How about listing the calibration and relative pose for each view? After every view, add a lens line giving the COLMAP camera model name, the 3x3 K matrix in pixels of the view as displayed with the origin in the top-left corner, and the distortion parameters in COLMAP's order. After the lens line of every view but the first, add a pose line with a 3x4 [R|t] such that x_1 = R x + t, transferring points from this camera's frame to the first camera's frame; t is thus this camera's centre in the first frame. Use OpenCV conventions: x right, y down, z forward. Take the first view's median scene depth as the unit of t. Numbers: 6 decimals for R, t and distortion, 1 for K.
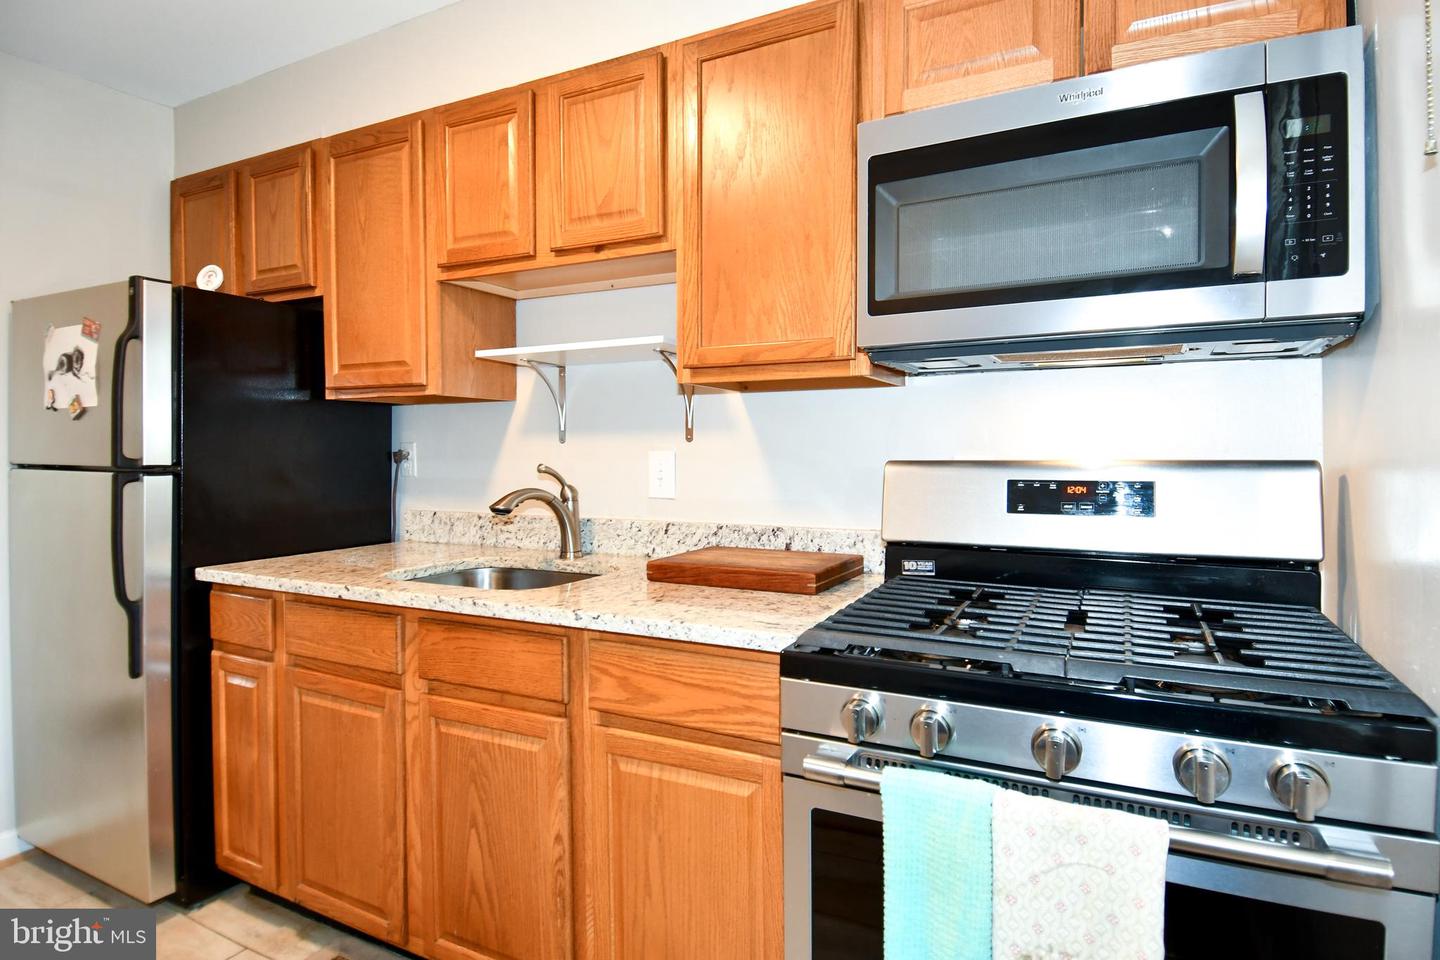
lens RADIAL K [[796.8, 0, 707.1], [0, 796.8, 470.8], [0, 0, 1]] dist [0.053519, -0.057694]
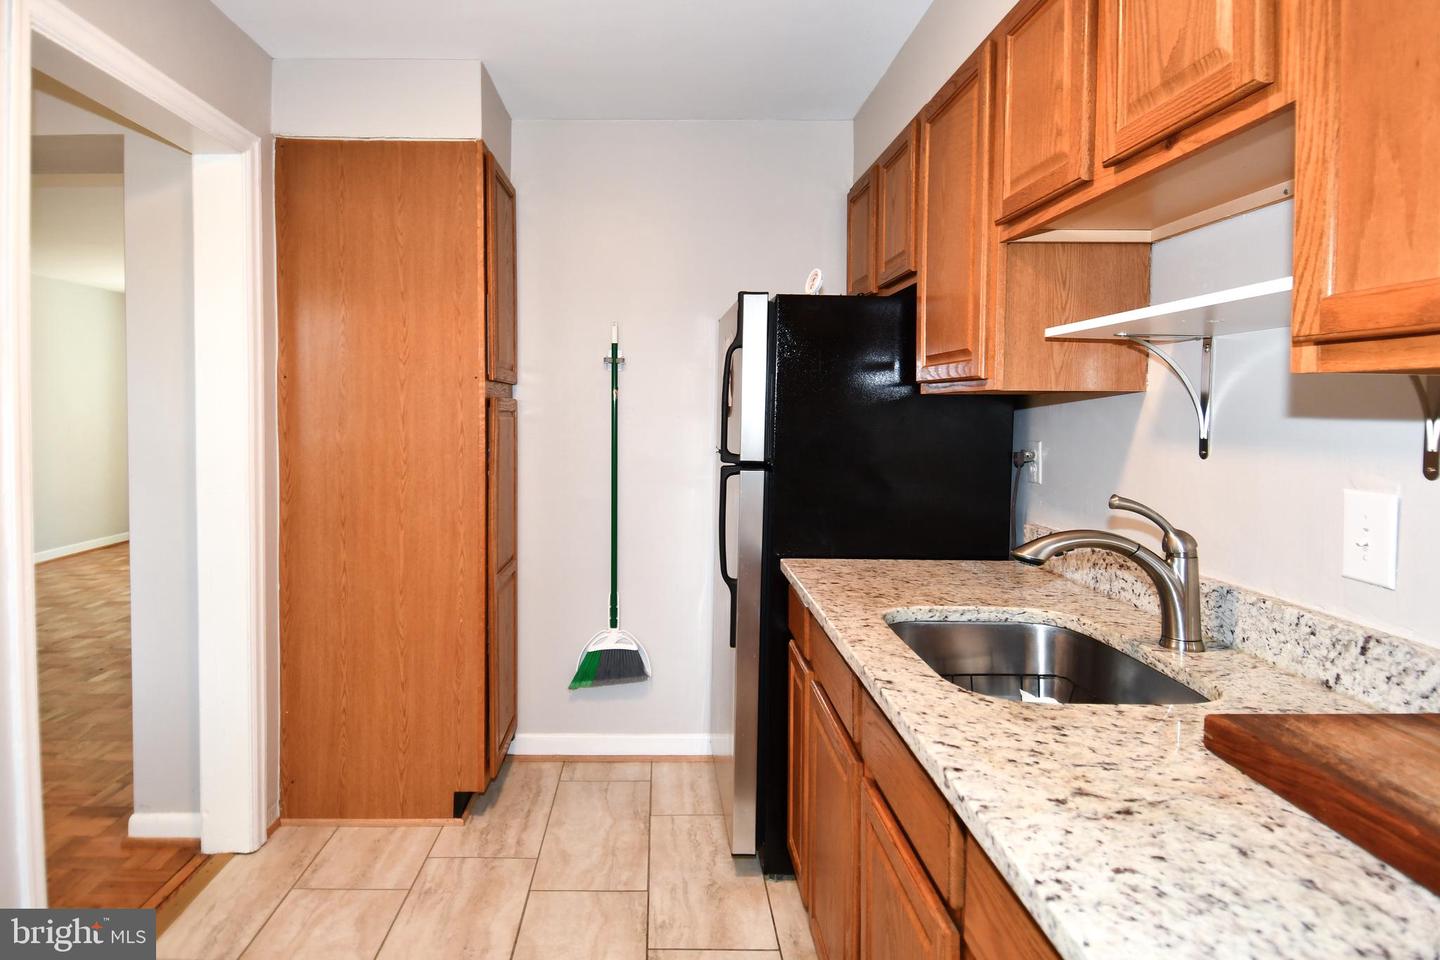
lens RADIAL K [[760.8, 0, 646.6], [0, 760.8, 429.3], [0, 0, 1]] dist [0.040168, -0.035584]
pose [[0.464398, 0.028393, -0.885171, 0.178115], [-0.030076, 0.999415, 0.016278, -0.064059], [0.885116, 0.019063, 0.464981, 0.392203]]
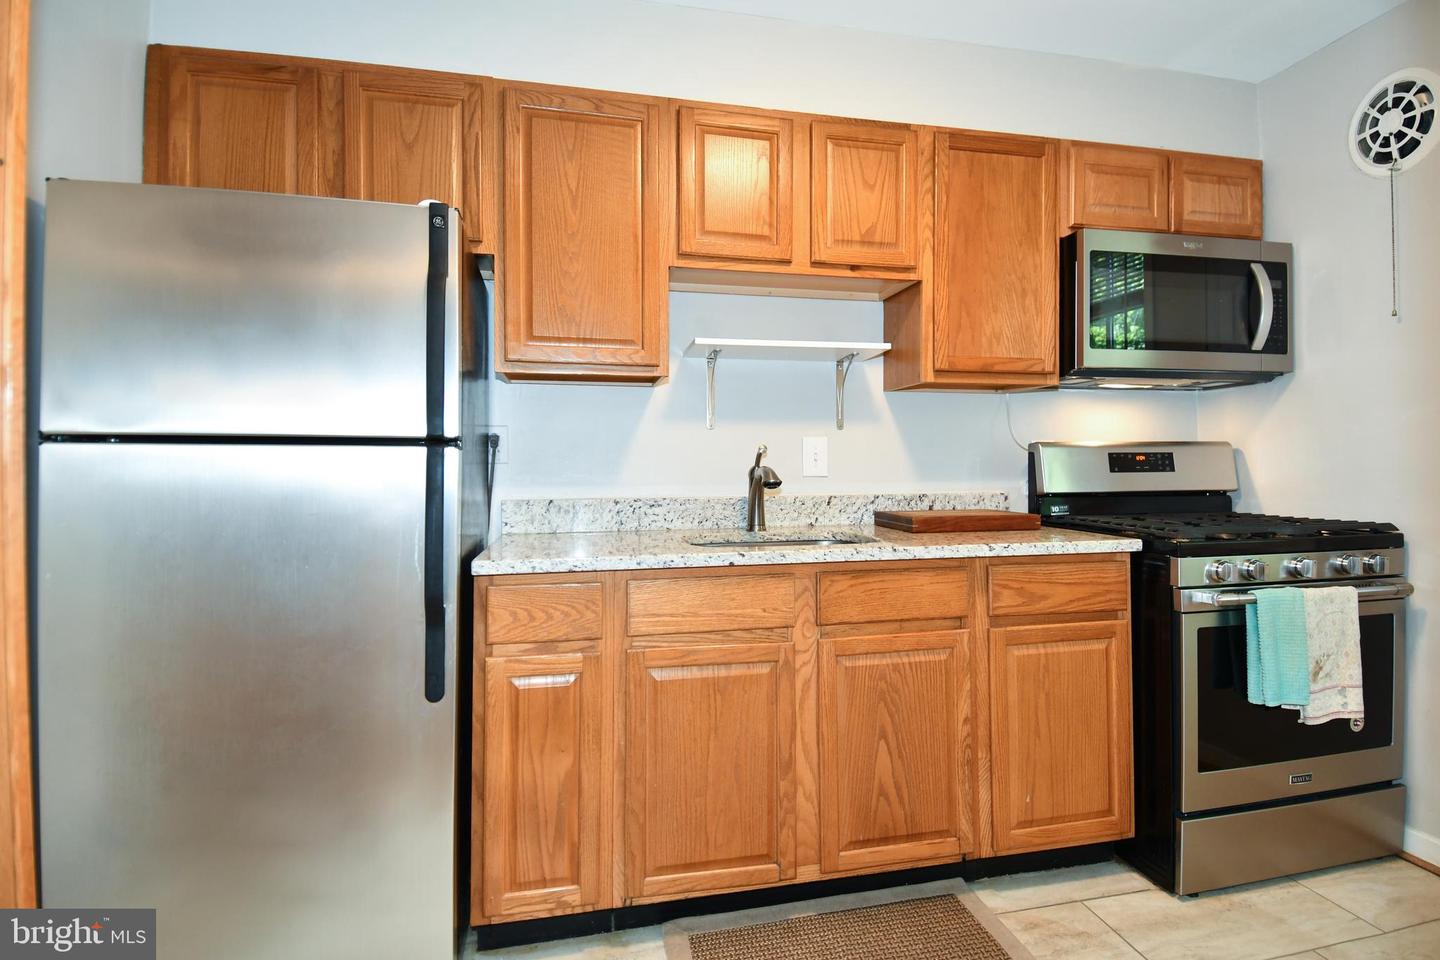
lens RADIAL K [[788.9, 0, 720.0], [0, 788.9, 480.0], [0, 0, 1]] dist [0.050241, -0.034052]
pose [[0.754319, -0.008319, 0.656455, -1.043116], [0.020344, 0.999736, -0.010709, 0.054209], [-0.656193, 0.021433, 0.754289, 0.214197]]
